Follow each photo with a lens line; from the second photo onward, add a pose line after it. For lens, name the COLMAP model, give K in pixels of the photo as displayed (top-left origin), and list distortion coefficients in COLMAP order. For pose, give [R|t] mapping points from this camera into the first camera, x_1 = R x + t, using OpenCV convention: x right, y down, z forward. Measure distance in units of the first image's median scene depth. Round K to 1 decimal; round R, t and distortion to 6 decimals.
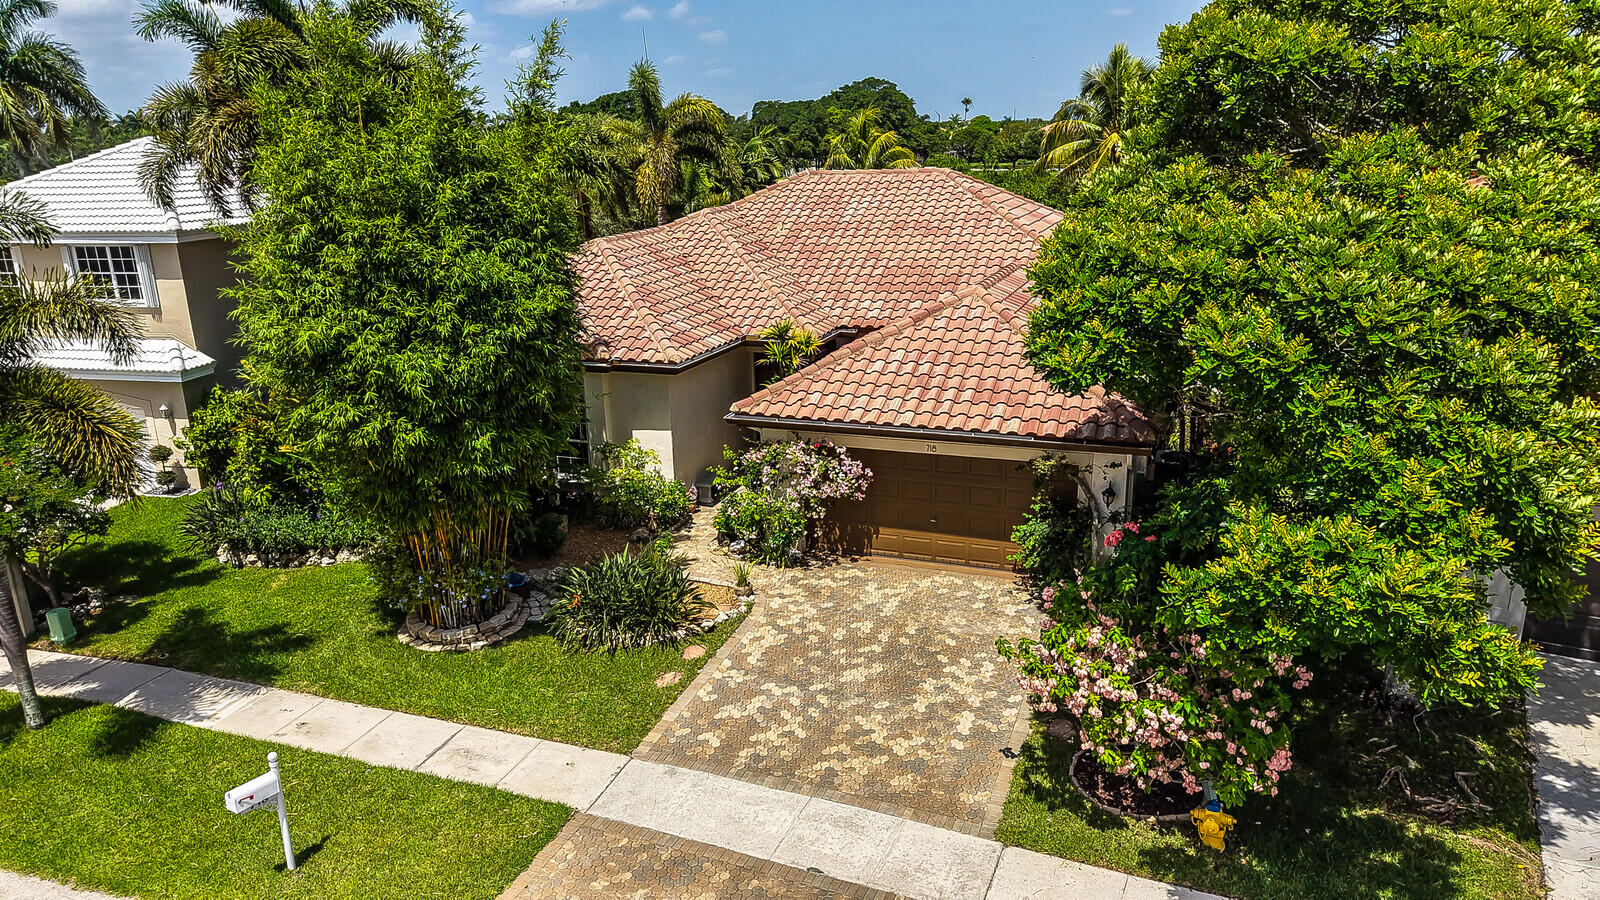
lens RADIAL K [[1068.2, 0, 790.7], [0, 1068.2, 456.8], [0, 0, 1]] dist [0.061616, -0.067118]
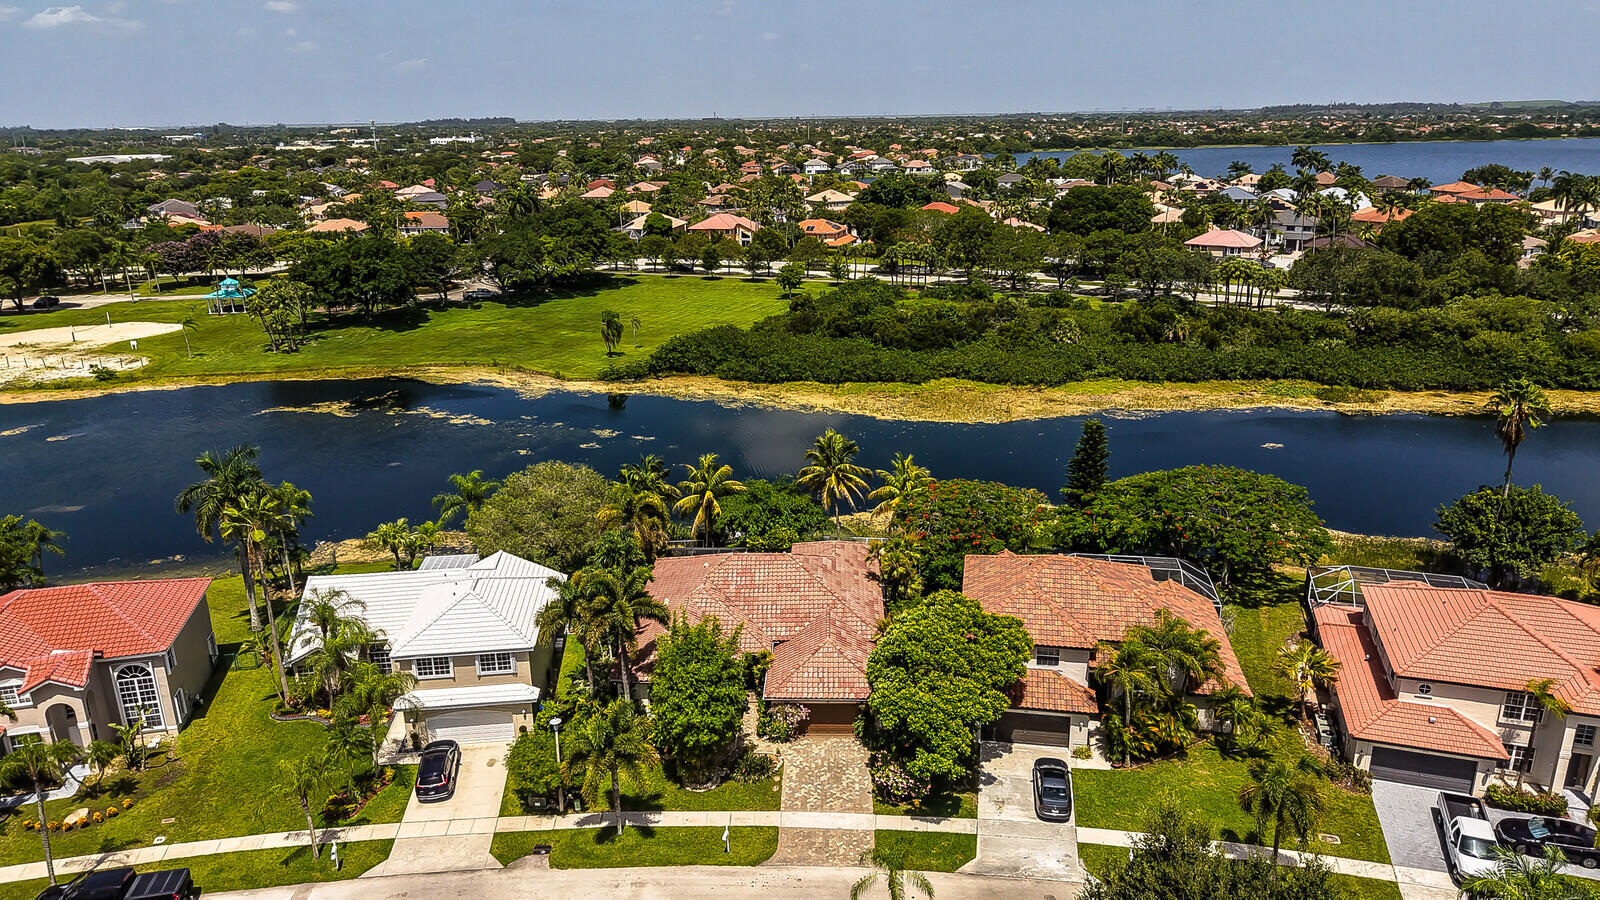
lens RADIAL K [[1101.1, 0, 795.8], [0, 1101.1, 402.4], [0, 0, 1]] dist [0.085753, -0.132646]
pose [[0.943061, -0.072903, 0.324533, -1.013787], [0.082377, 0.996480, -0.015531, -0.890995], [-0.322259, 0.041380, 0.945747, -2.278226]]
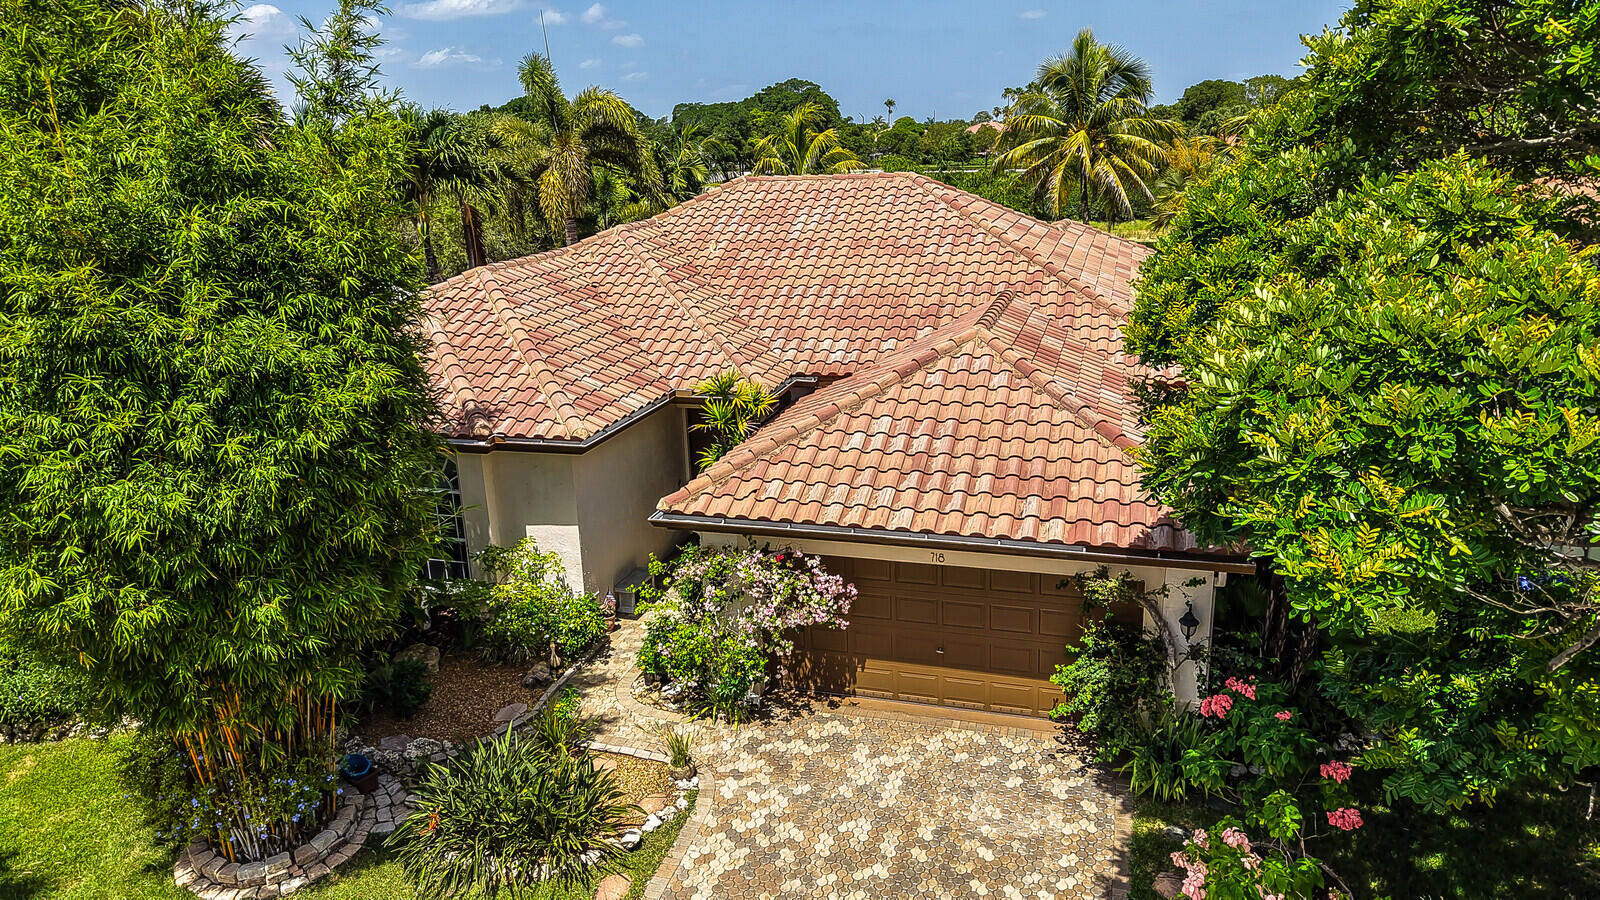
lens RADIAL K [[1077.6, 0, 791.5], [0, 1077.6, 443.0], [0, 0, 1]] dist [0.008935, 0.004144]
pose [[0.997382, -0.028152, 0.066602, -0.013465], [0.029210, 0.999461, -0.014957, -0.076984], [-0.066145, 0.016864, 0.997668, 0.273345]]
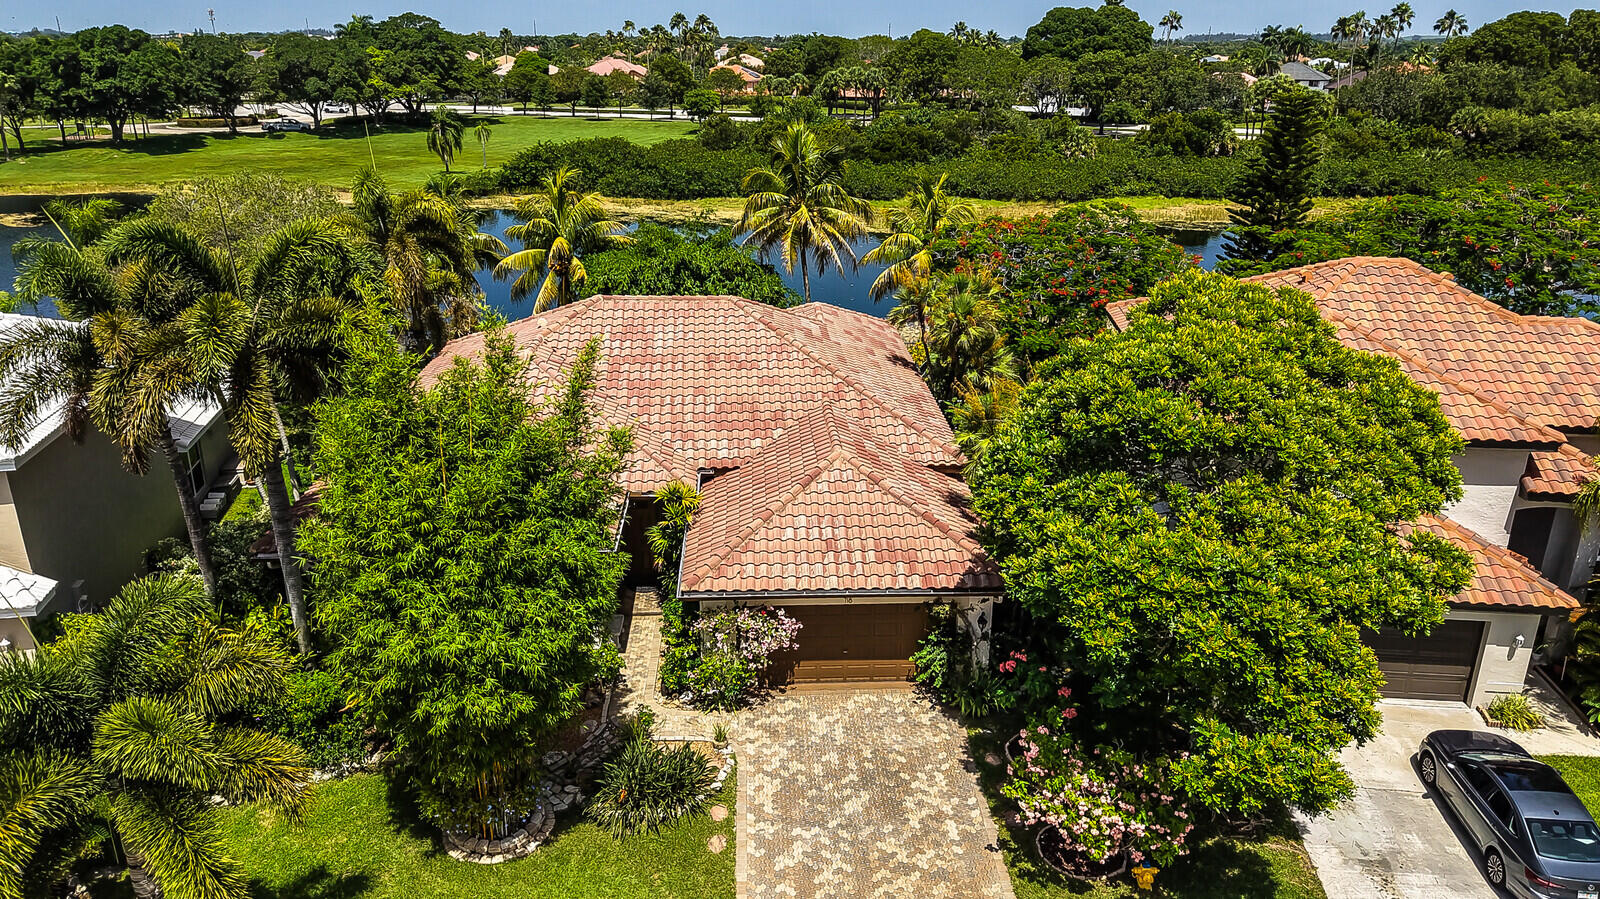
lens RADIAL K [[1138.5, 0, 796.1], [0, 1138.5, 408.4], [0, 0, 1]] dist [0.050288, -0.050845]
pose [[0.912274, -0.093858, 0.398680, -0.440874], [0.085134, 0.995583, 0.039575, -0.292018], [-0.400634, -0.002162, 0.916236, -0.219295]]
